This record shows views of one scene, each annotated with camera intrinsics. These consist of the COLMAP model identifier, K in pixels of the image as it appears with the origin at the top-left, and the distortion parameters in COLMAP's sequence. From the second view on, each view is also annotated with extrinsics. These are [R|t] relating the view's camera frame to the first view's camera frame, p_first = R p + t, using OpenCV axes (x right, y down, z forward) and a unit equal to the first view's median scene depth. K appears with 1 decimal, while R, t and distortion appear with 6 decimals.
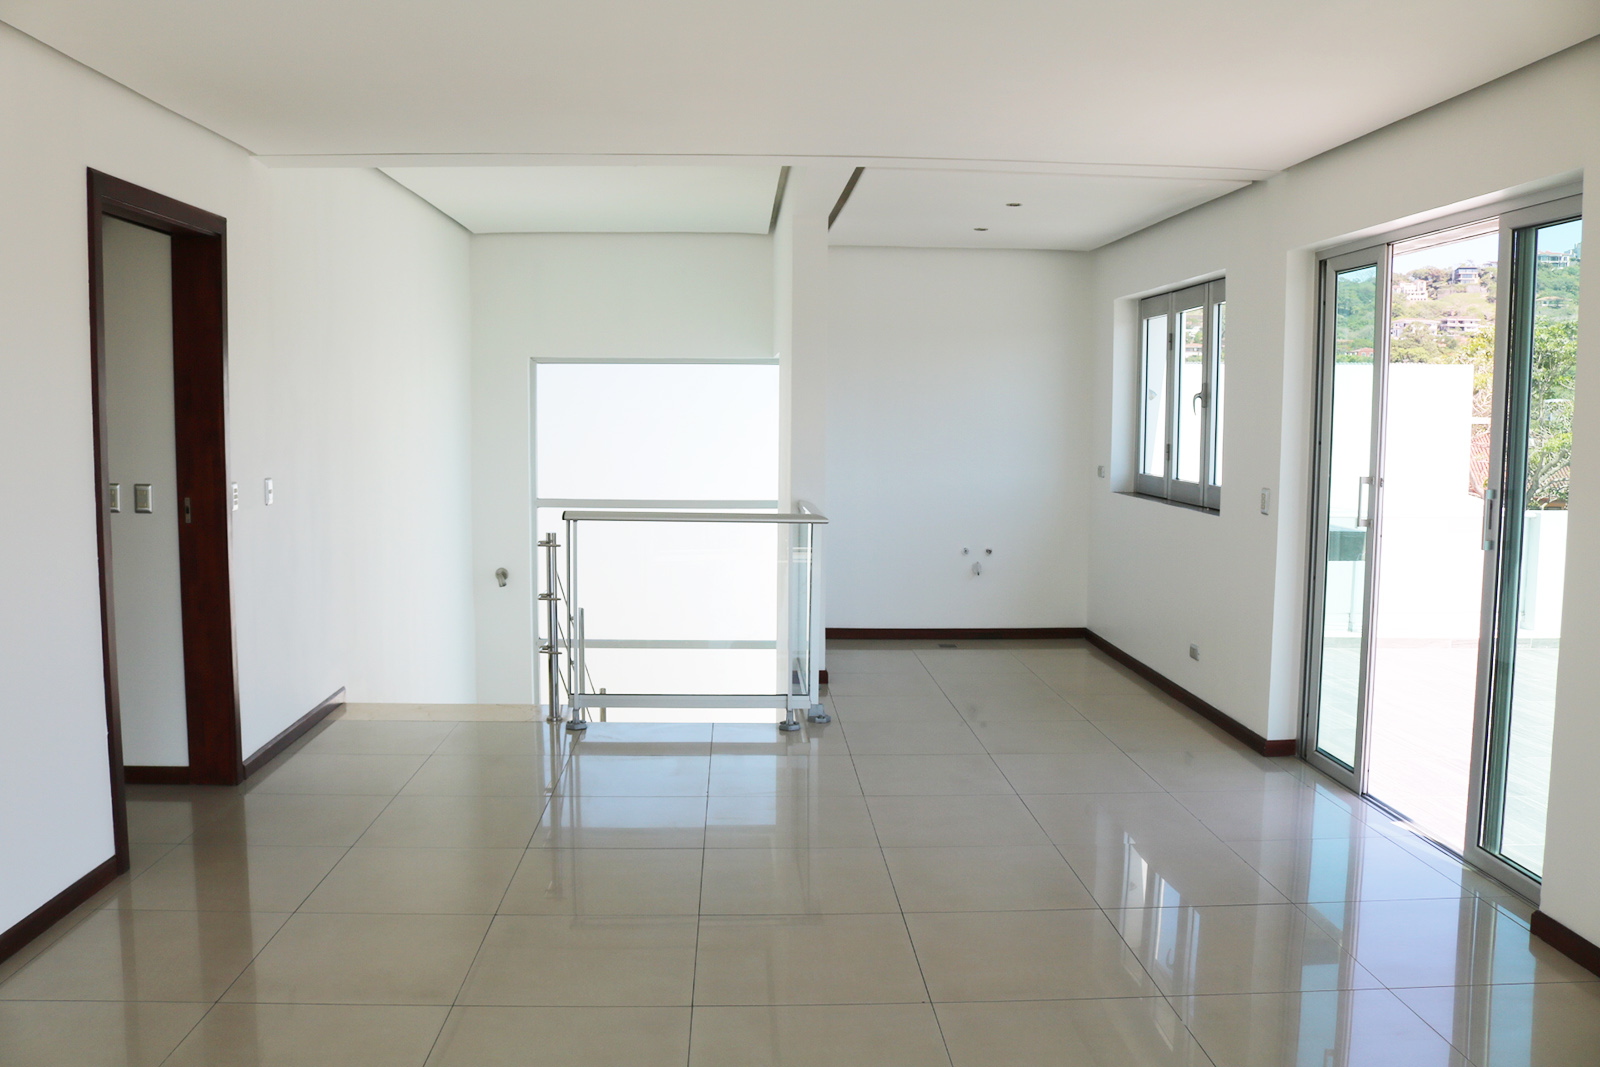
lens RADIAL K [[1334.4, 0, 800.0], [0, 1334.4, 533.5], [0, 0, 1]] dist [-0.178321, 0.163808]
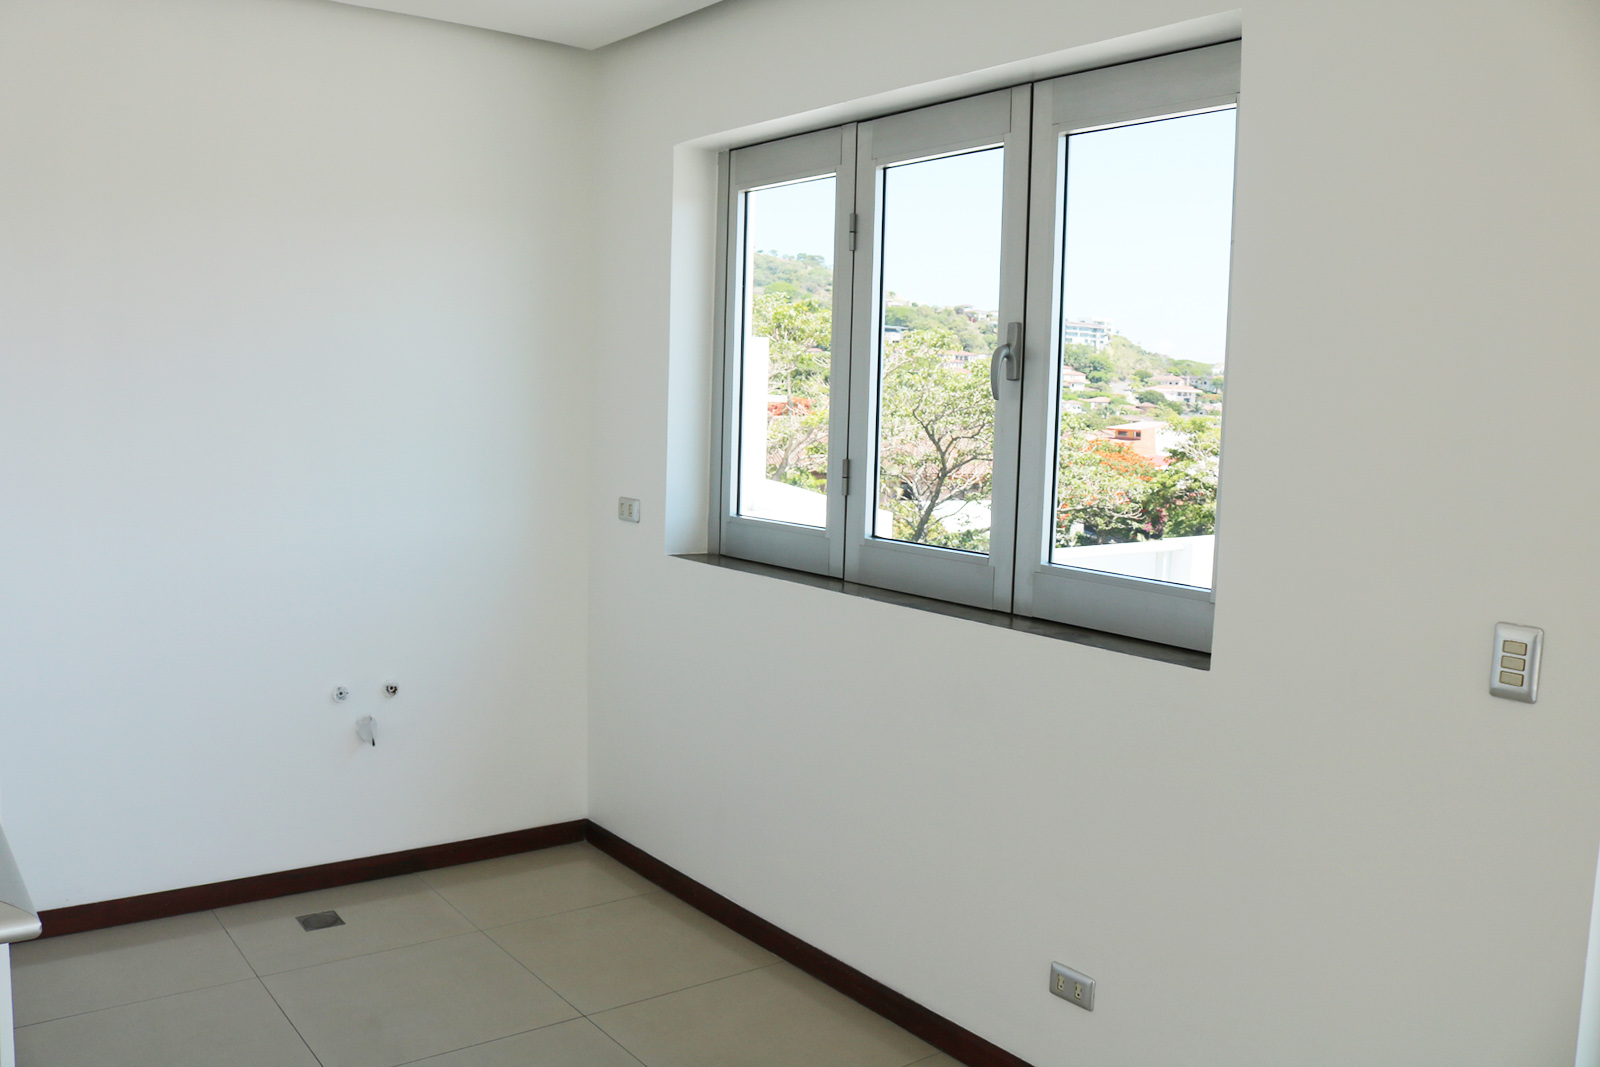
lens RADIAL K [[1334.4, 0, 800.0], [0, 1334.4, 533.5], [0, 0, 1]] dist [-0.178321, 0.163808]
pose [[0.829250, -0.040385, 0.557417, 0.010168], [0.029264, 0.999155, 0.028853, -0.051721], [-0.558111, -0.007614, 0.829731, 0.579577]]
